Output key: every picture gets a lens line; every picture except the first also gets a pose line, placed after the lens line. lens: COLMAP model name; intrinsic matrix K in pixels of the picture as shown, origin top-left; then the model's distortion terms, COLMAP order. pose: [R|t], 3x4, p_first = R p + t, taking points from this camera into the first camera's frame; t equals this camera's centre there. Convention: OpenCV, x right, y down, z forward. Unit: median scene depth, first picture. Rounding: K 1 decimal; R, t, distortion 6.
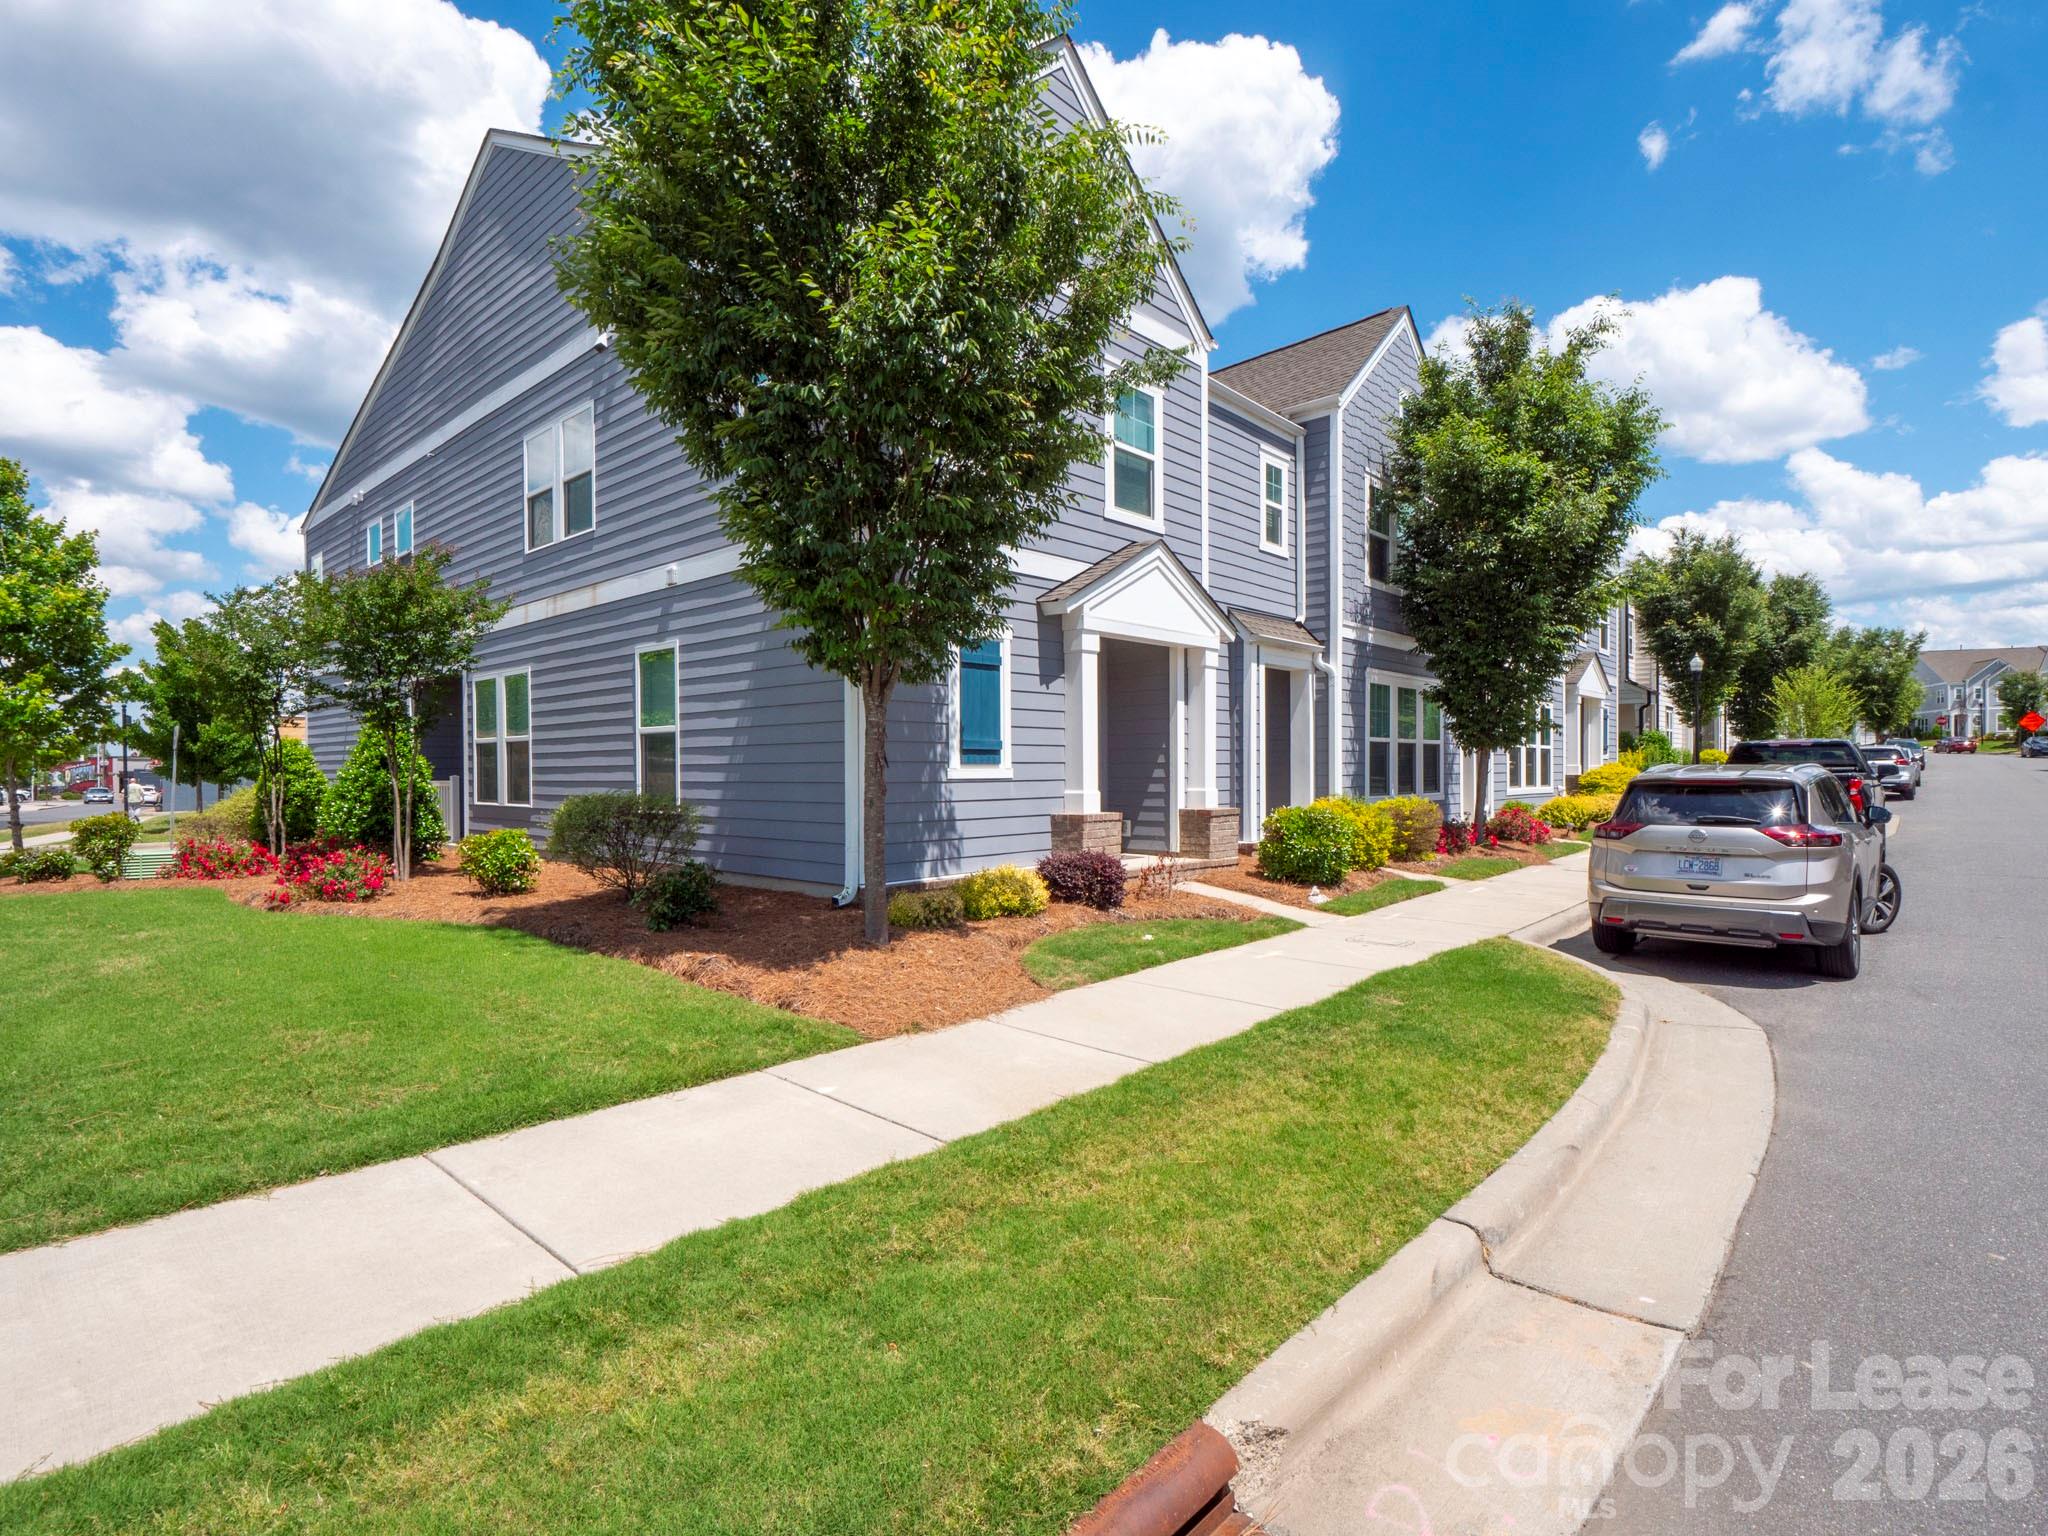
lens RADIAL K [[1106.0, 0, 1005.4], [0, 1106.0, 761.1], [0, 0, 1]] dist [-0.005667, -0.000699]
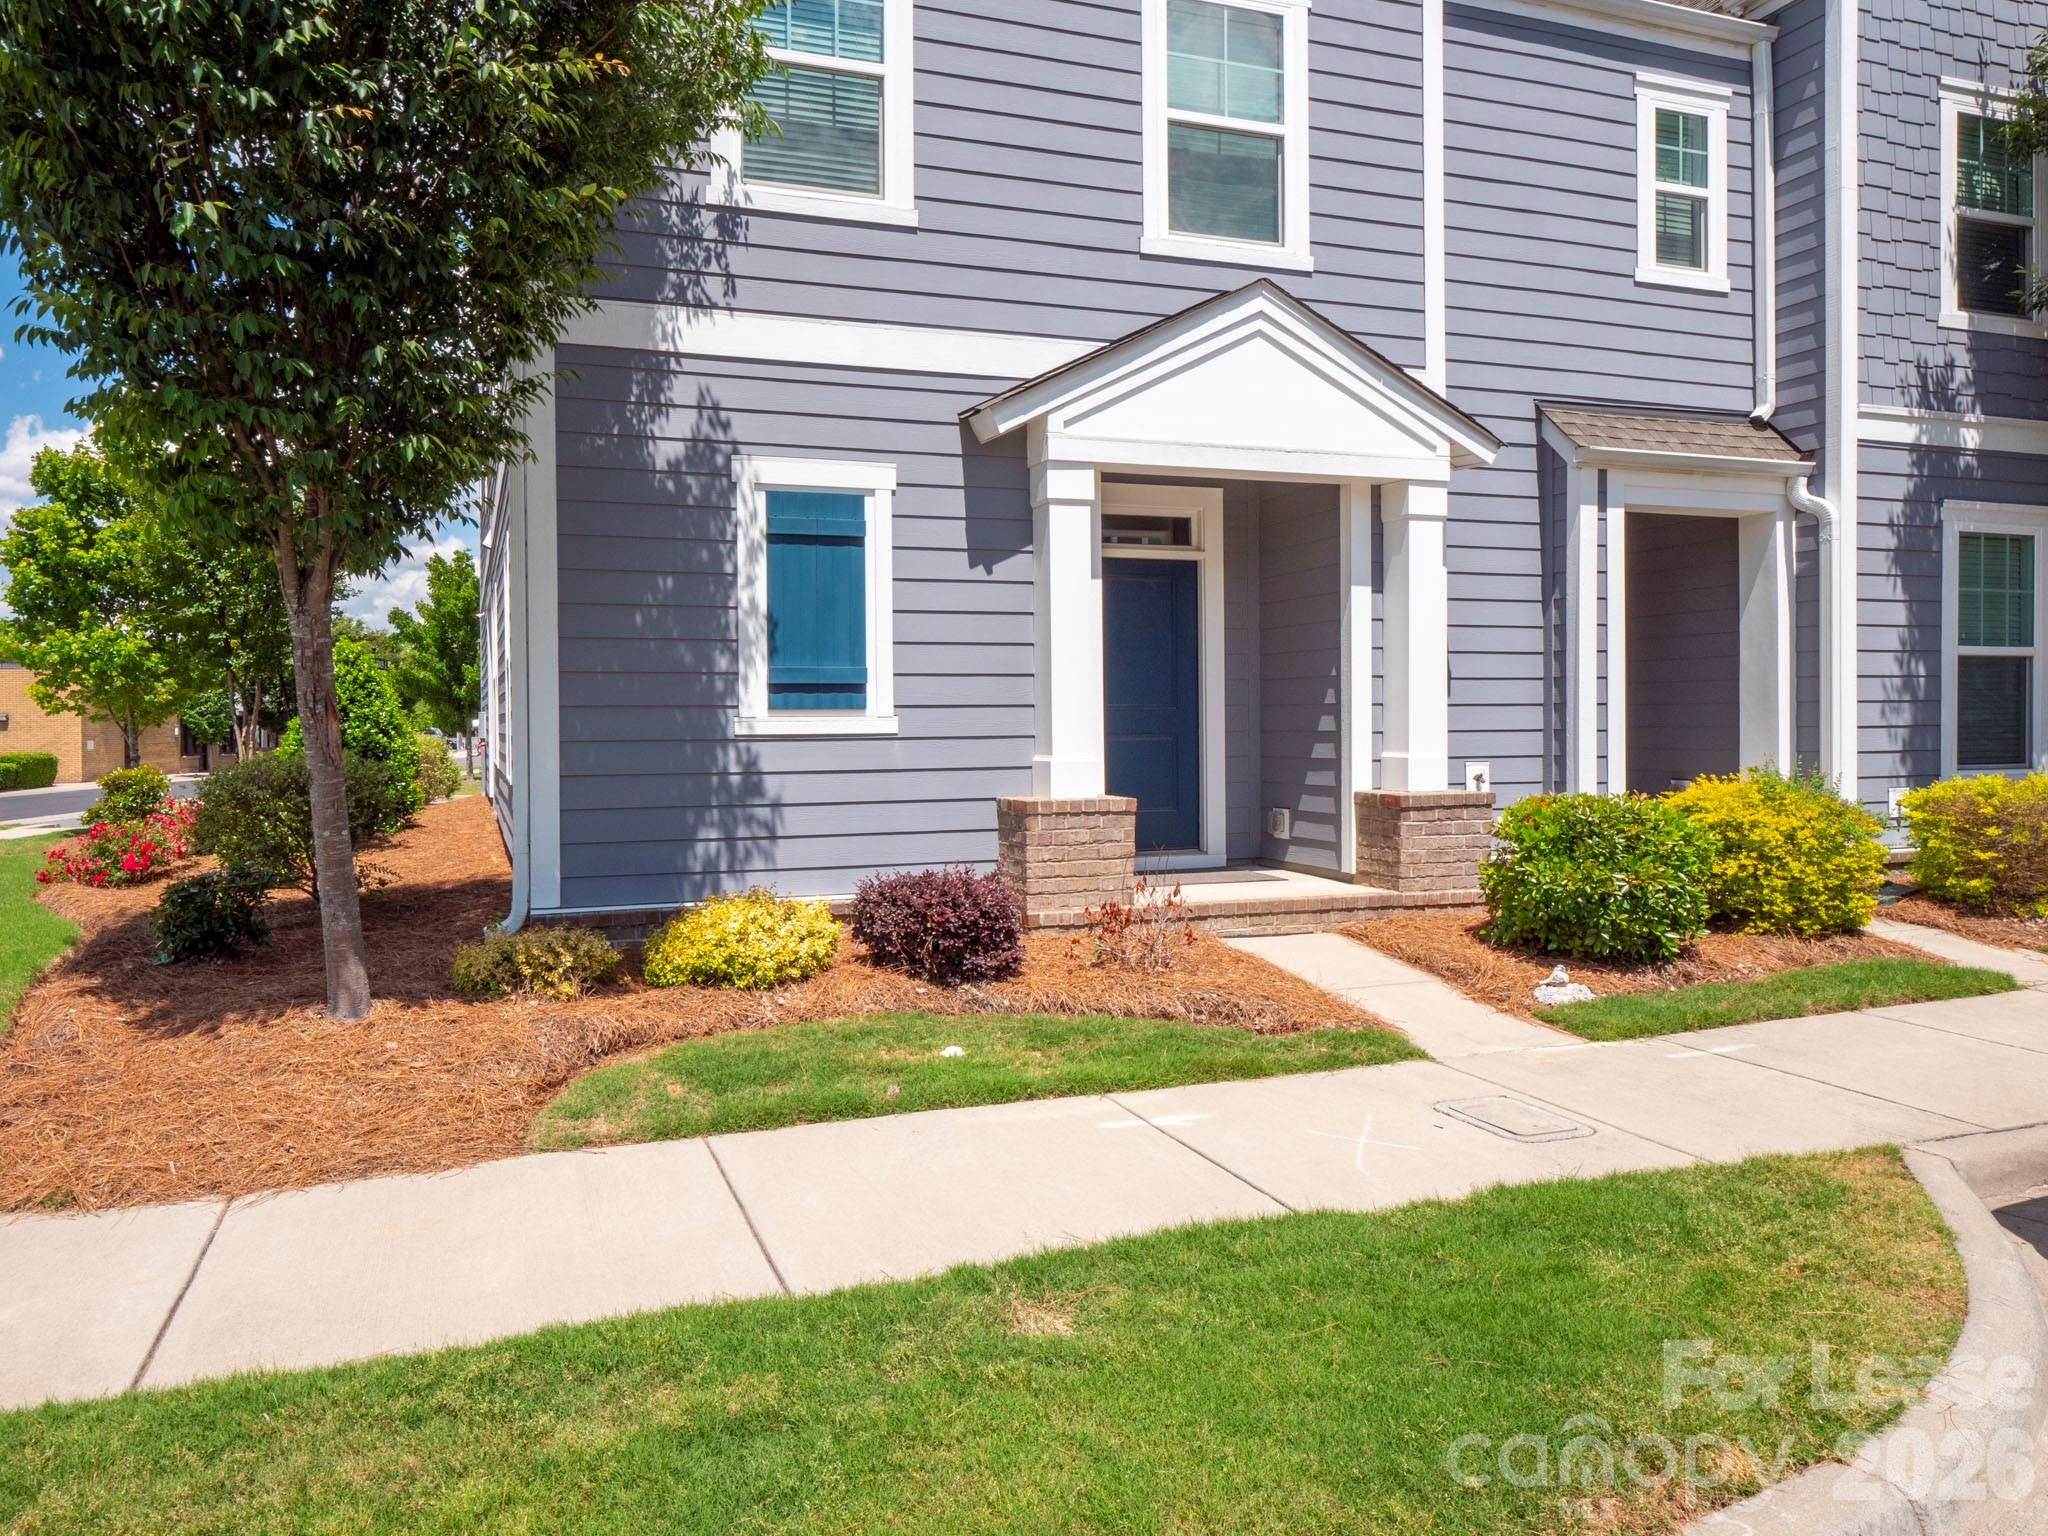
lens RADIAL K [[1408.1, 0, 969.2], [0, 1408.1, 714.0], [0, 0, 1]] dist [-0.001438, -0.002900]
pose [[0.860051, -0.002624, -0.510202, 0.337492], [0.006260, 0.999966, 0.005410, 0.001588], [0.510170, -0.007846, 0.860038, 0.328750]]
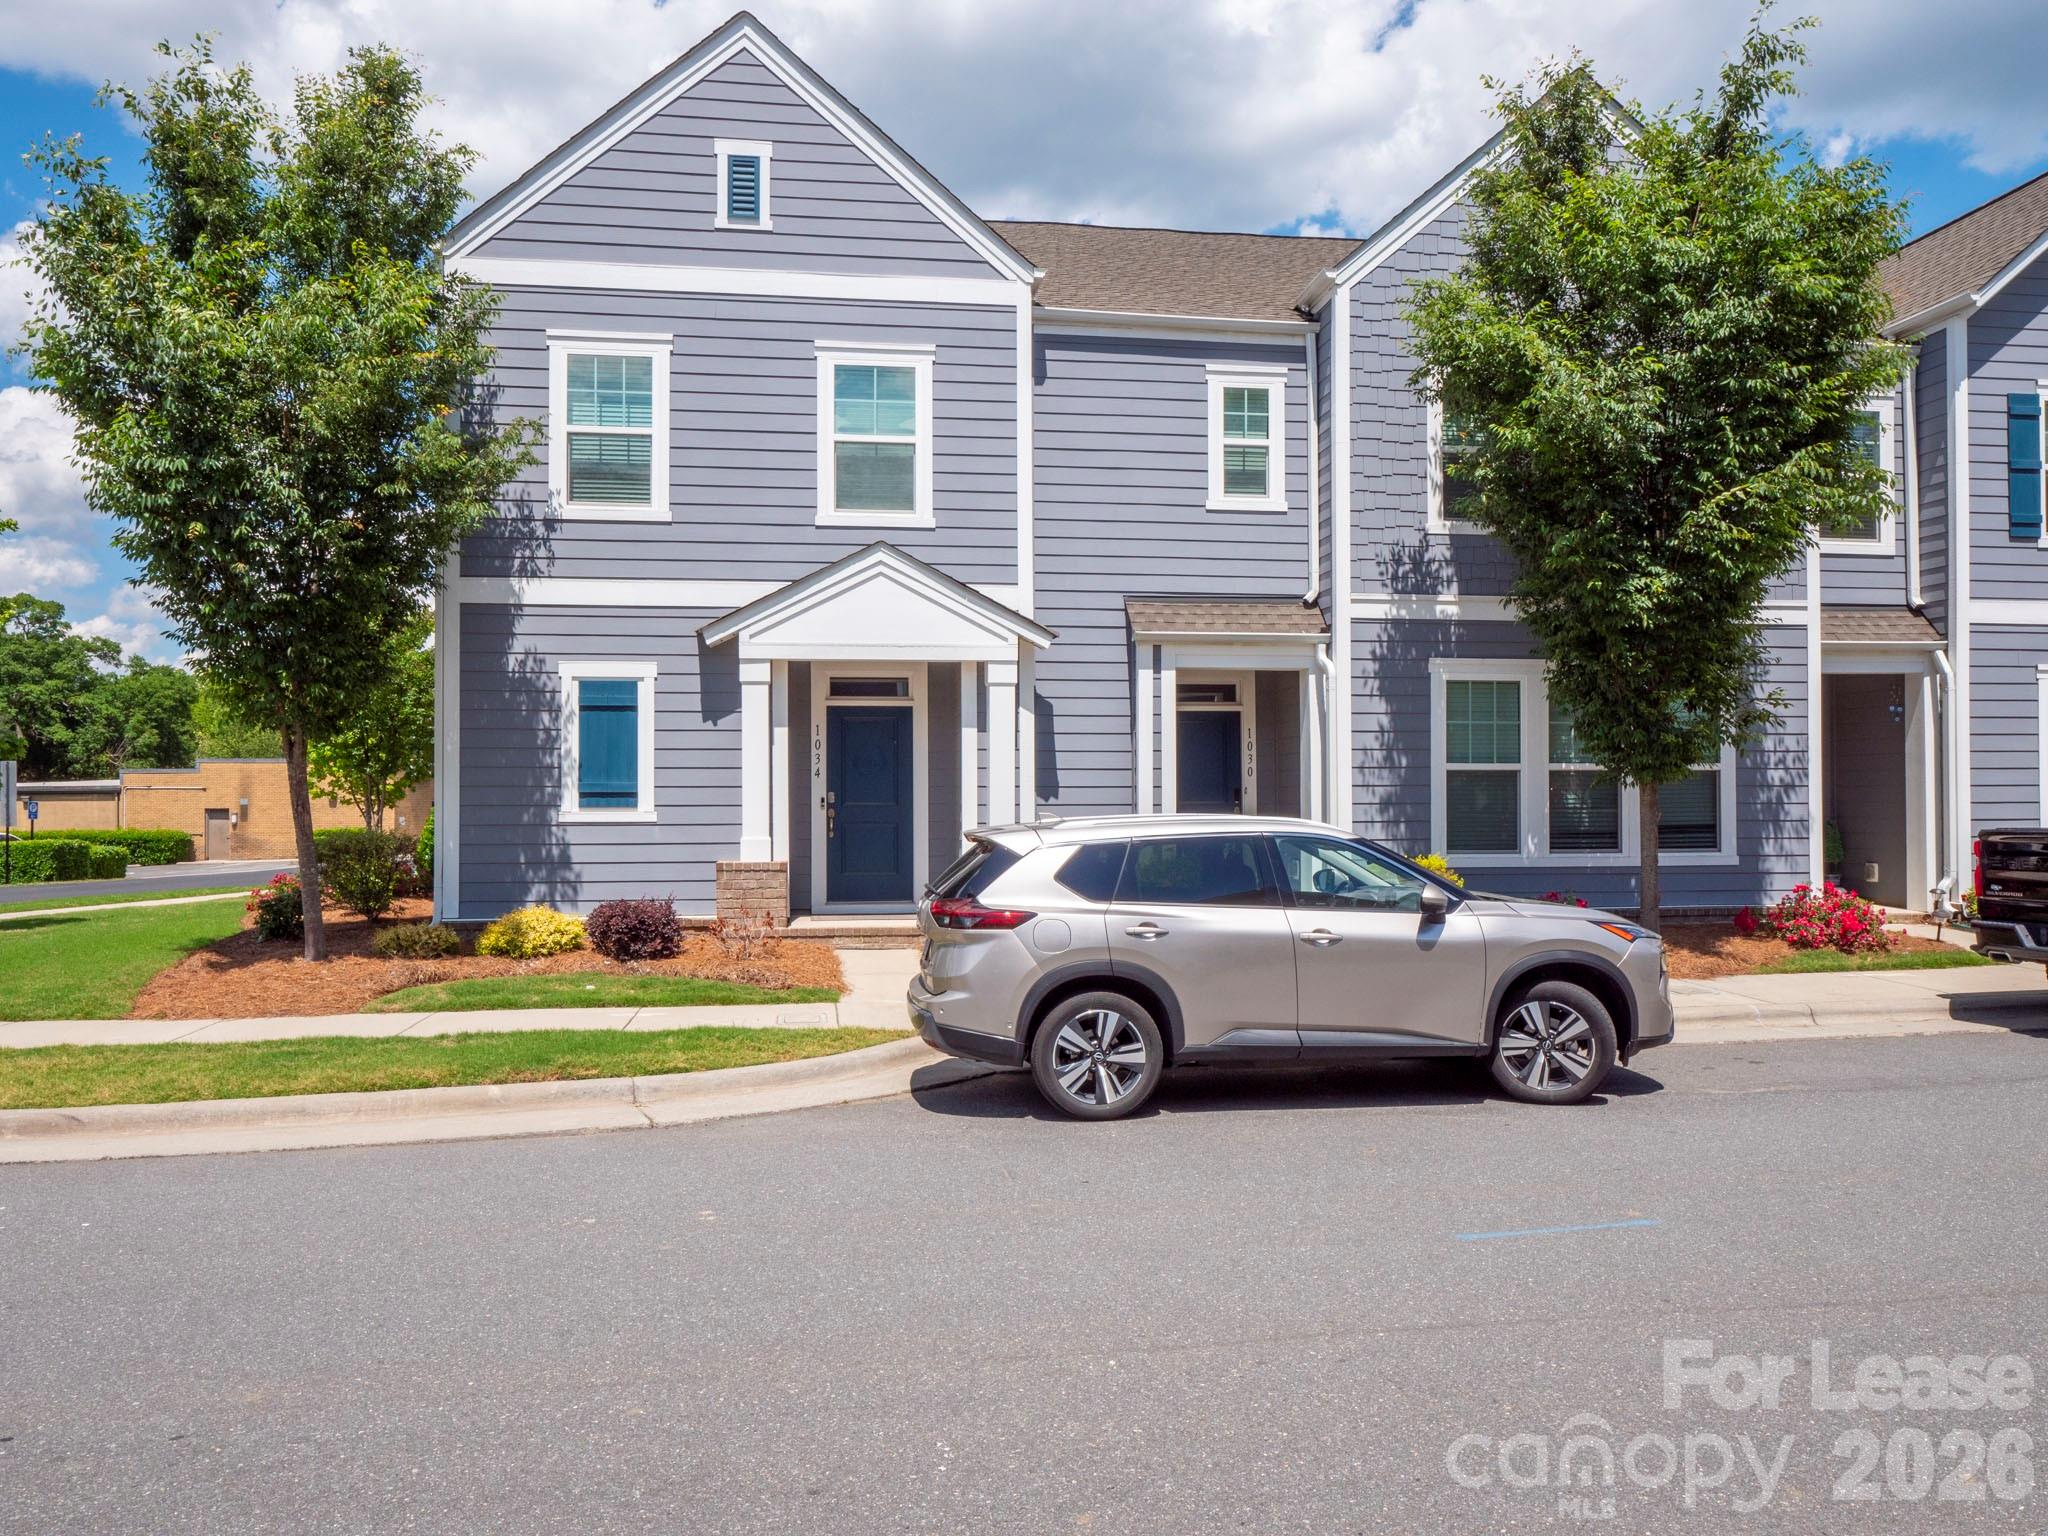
lens RADIAL K [[1592.2, 0, 1031.2], [0, 1592.2, 767.9], [0, 0, 1]] dist [-0.009103, 0.001556]
pose [[0.725890, -0.008444, -0.687759, 0.987723], [0.004495, 0.999962, -0.007534, -0.015986], [0.687796, 0.002377, 0.725900, 0.183868]]
